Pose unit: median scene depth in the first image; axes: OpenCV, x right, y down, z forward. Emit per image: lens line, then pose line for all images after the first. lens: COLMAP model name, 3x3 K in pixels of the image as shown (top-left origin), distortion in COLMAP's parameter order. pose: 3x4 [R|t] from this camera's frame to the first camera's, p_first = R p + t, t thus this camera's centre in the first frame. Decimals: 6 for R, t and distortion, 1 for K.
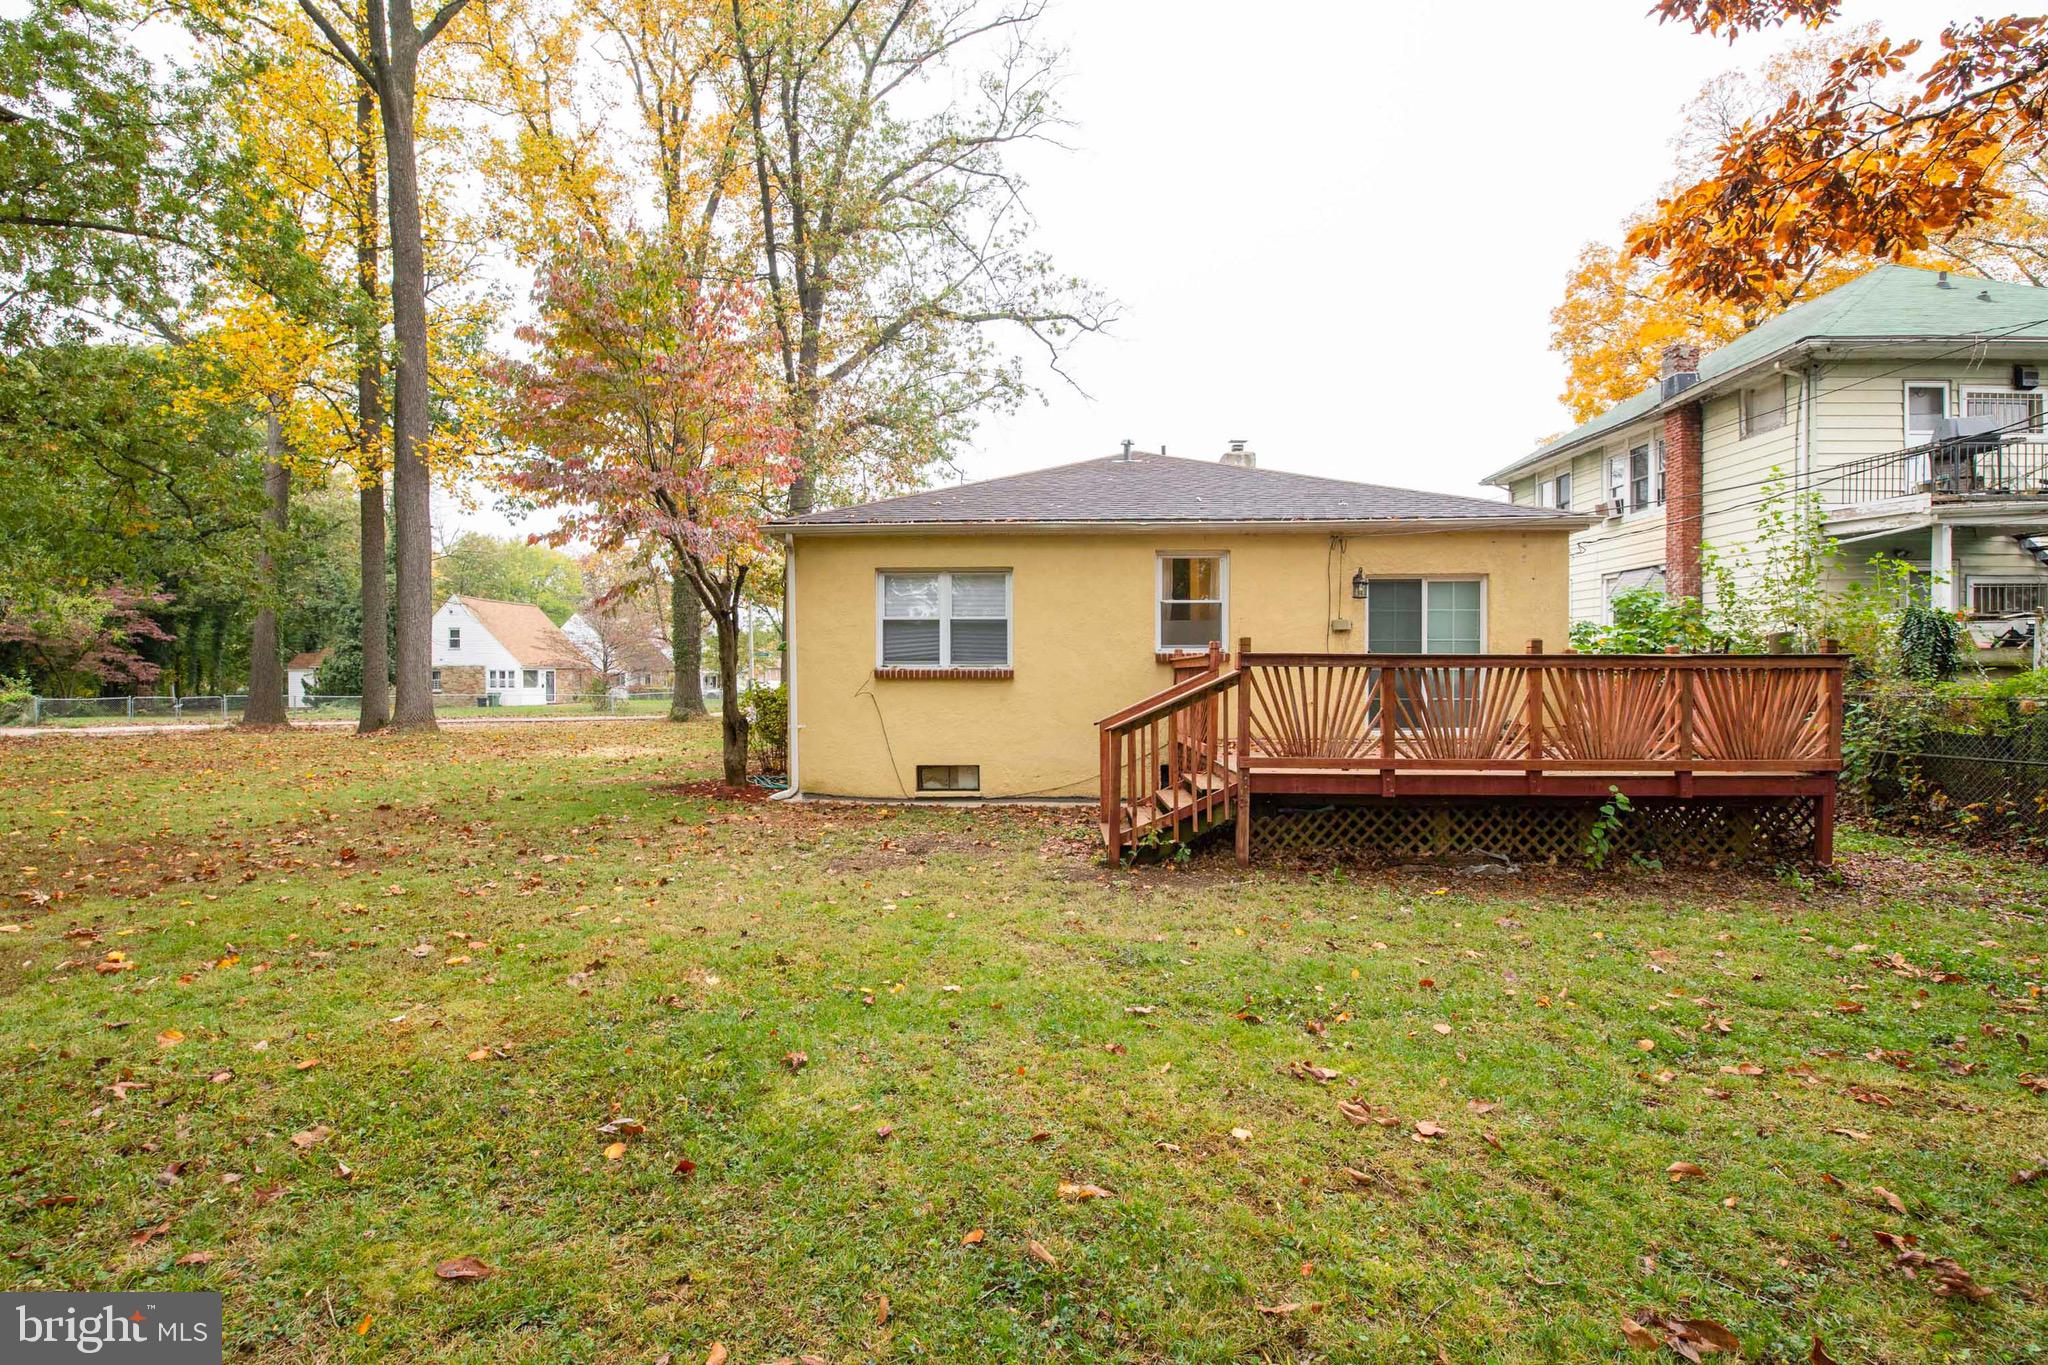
lens RADIAL K [[878.2, 0, 1021.3], [0, 878.2, 683.9], [0, 0, 1]] dist [0.013959, -0.021834]
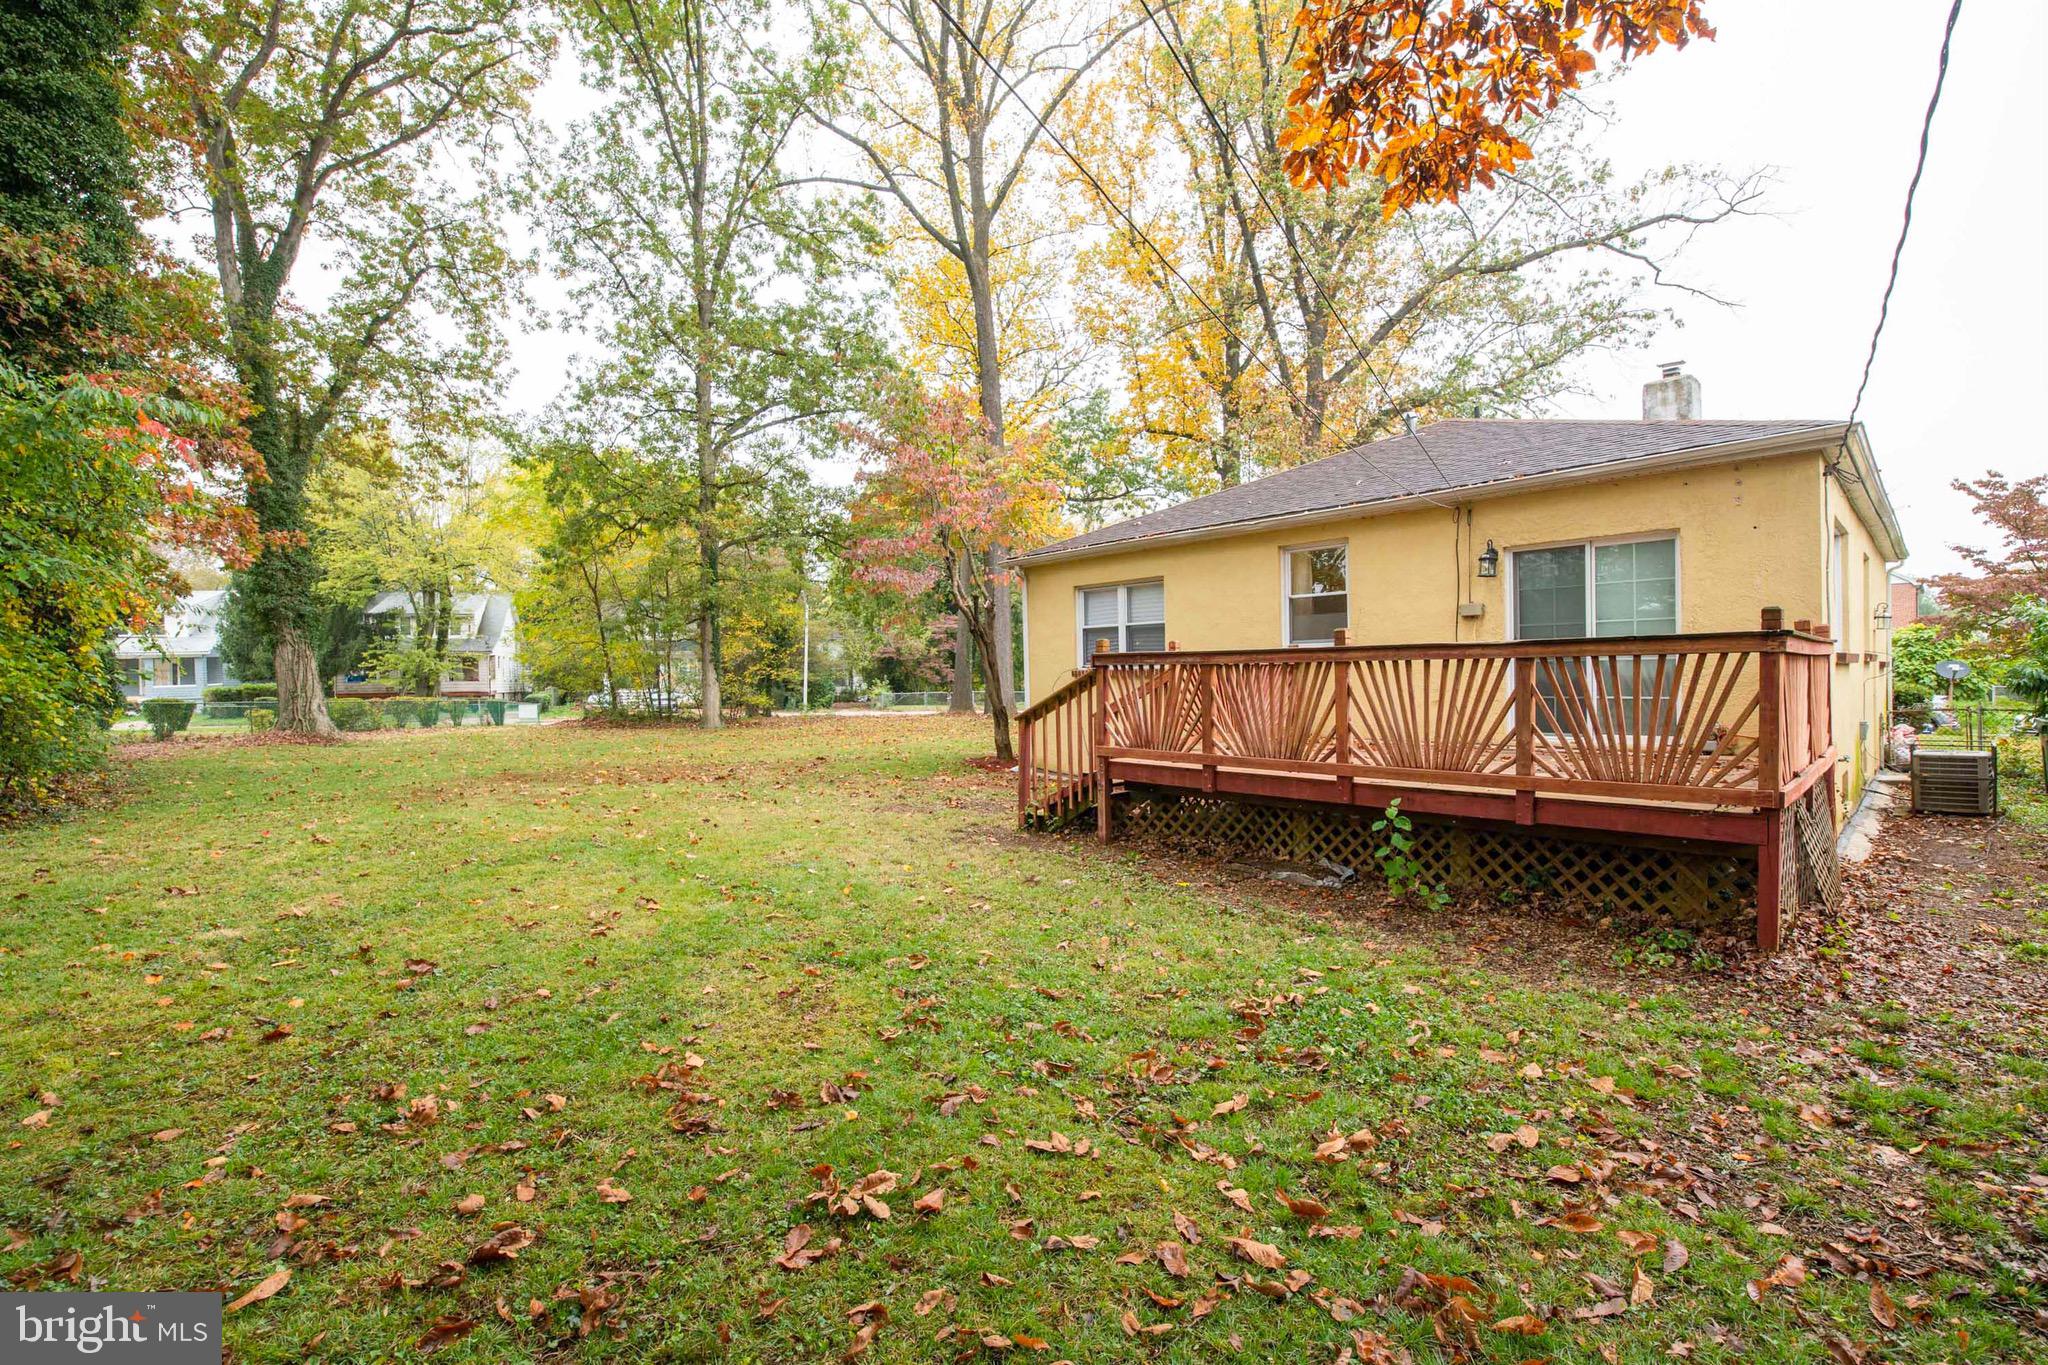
lens RADIAL K [[878.2, 0, 1021.3], [0, 878.2, 683.9], [0, 0, 1]] dist [0.013959, -0.021834]
pose [[0.703552, -0.003676, -0.710635, 0.629332], [0.005717, 0.999984, 0.000488, 0.001789], [0.710621, -0.004406, 0.703561, 0.086535]]
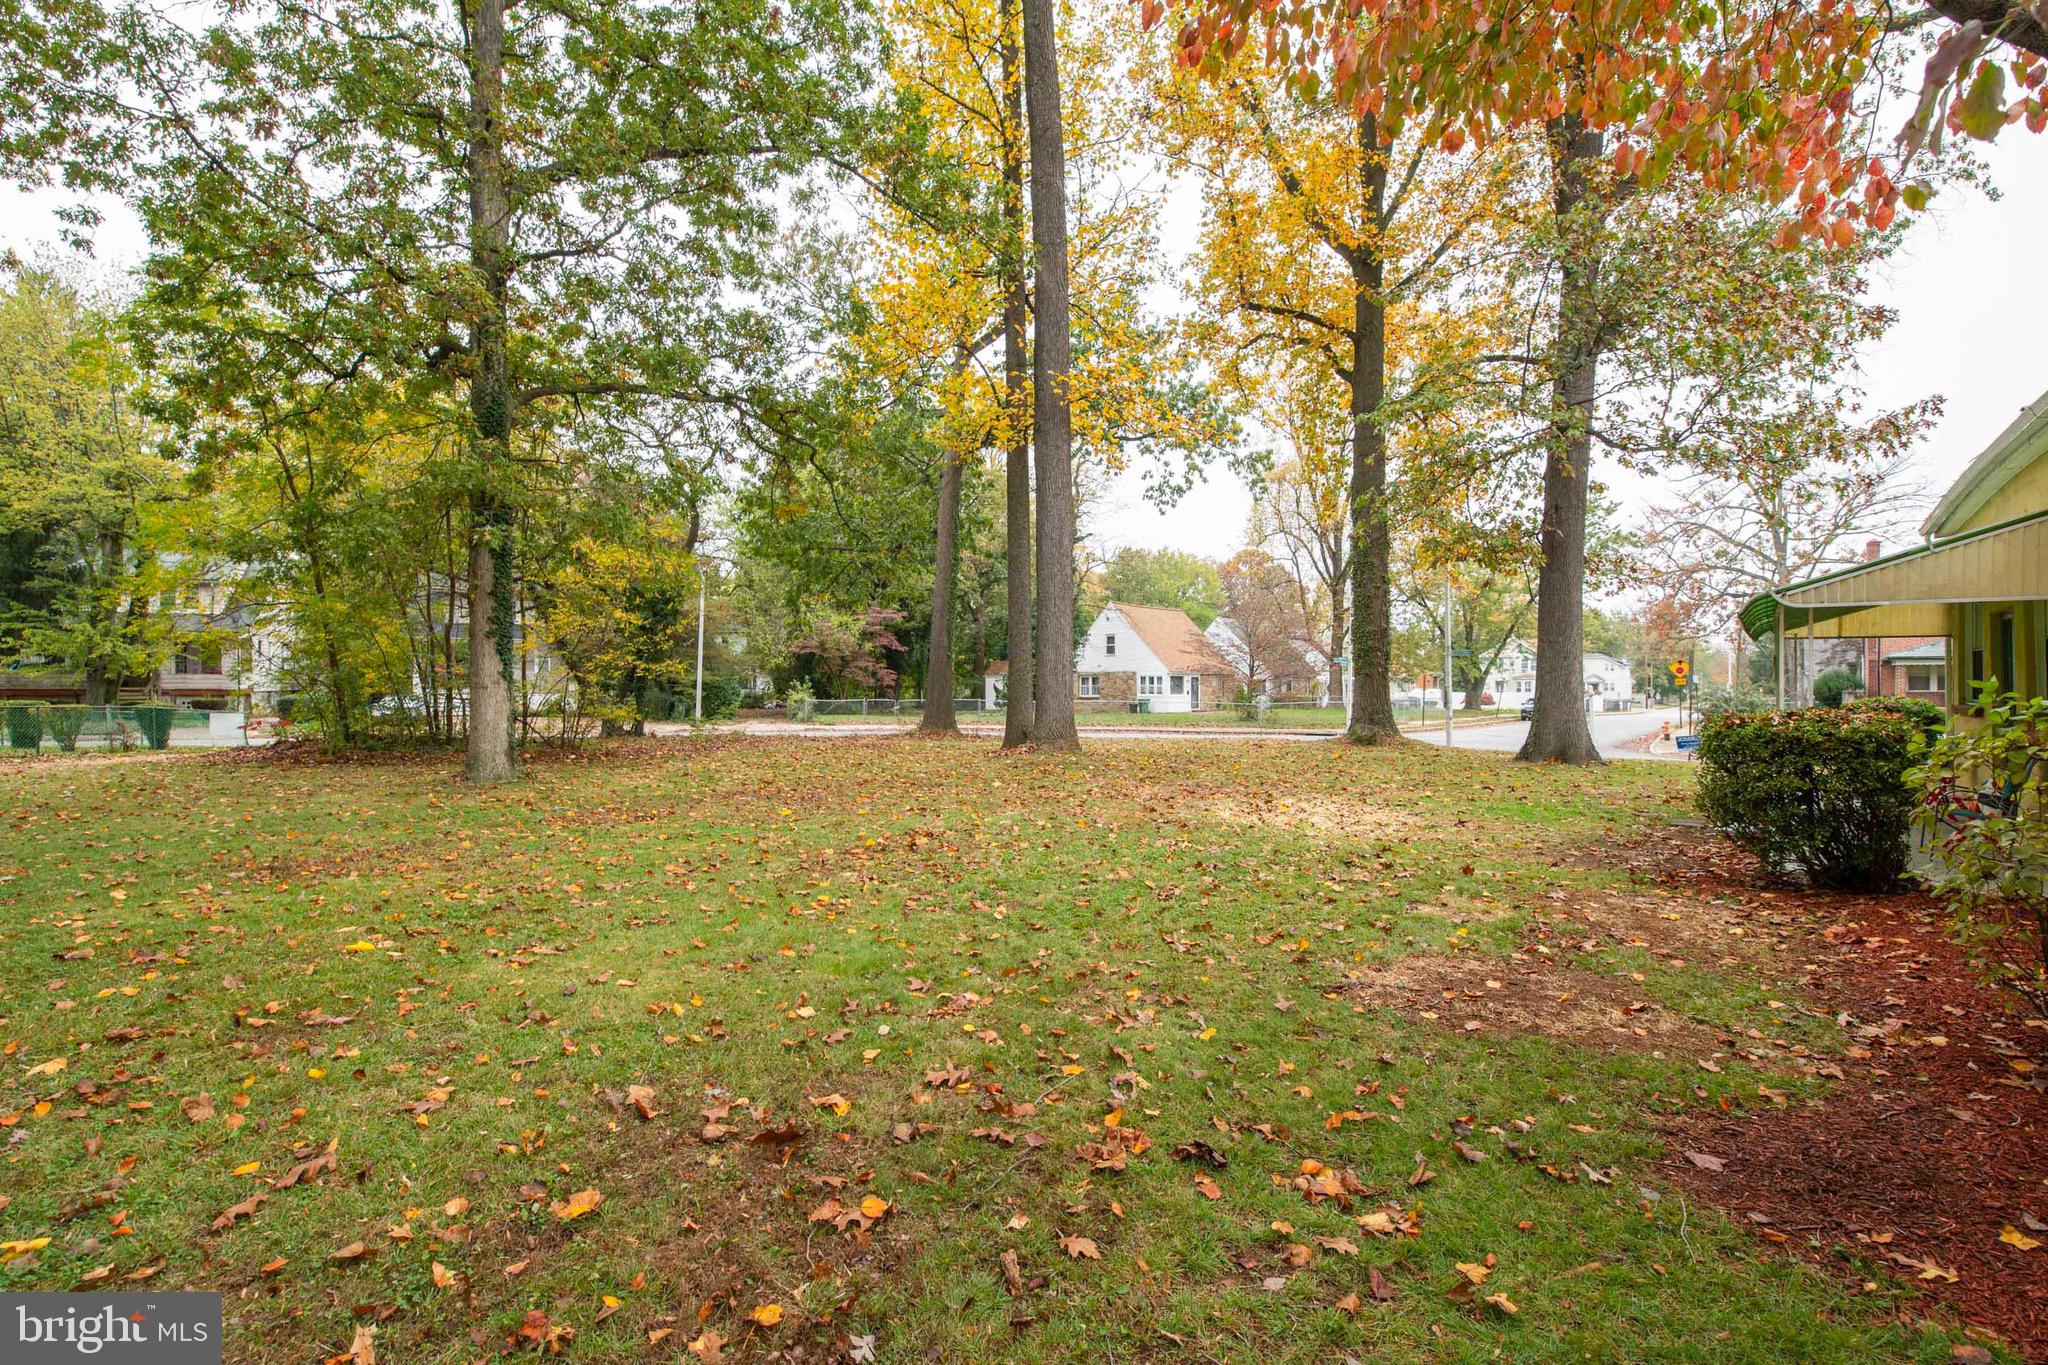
lens RADIAL K [[878.2, 0, 1021.3], [0, 878.2, 683.9], [0, 0, 1]] dist [0.013959, -0.021834]
pose [[0.777620, 0.002669, -0.628729, -0.421209], [-0.008140, 0.999950, -0.005823, -0.000002], [0.628682, 0.009646, 0.777602, 0.715598]]
